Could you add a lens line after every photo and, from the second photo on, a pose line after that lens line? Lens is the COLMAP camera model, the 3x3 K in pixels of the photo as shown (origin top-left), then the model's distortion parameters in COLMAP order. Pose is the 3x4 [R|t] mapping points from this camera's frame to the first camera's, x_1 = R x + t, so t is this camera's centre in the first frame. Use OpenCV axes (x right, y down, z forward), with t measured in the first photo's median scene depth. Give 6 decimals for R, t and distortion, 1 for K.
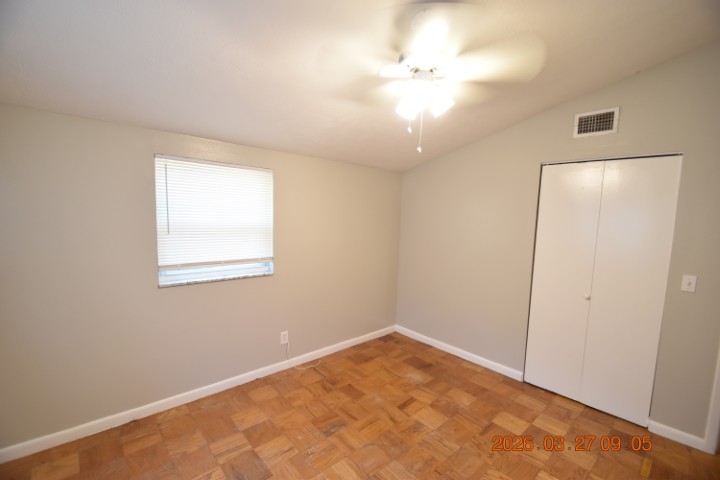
lens RADIAL K [[314.0, 0, 355.0], [0, 314.0, 240.8], [0, 0, 1]] dist [-0.018515, -0.004907]
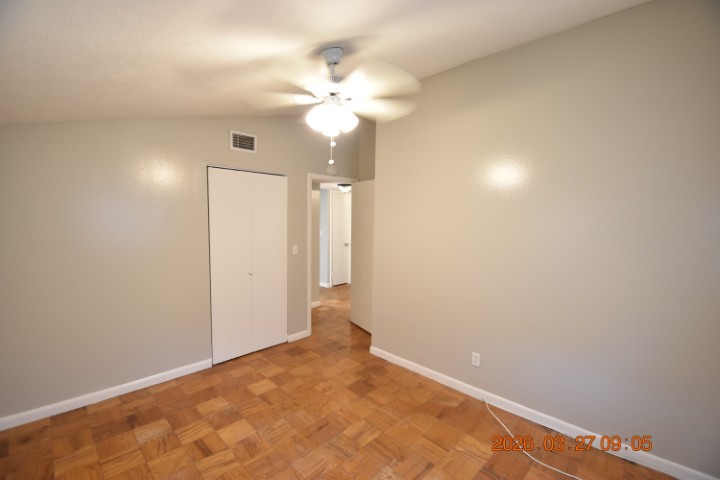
lens RADIAL K [[314.0, 0, 359.6], [0, 314.0, 243.6], [0, 0, 1]] dist [-0.018515, -0.004907]
pose [[-0.079070, -0.116555, 0.990032, -0.602734], [0.071465, 0.989923, 0.122249, -0.075656], [-0.994304, 0.080418, -0.069944, 0.606296]]
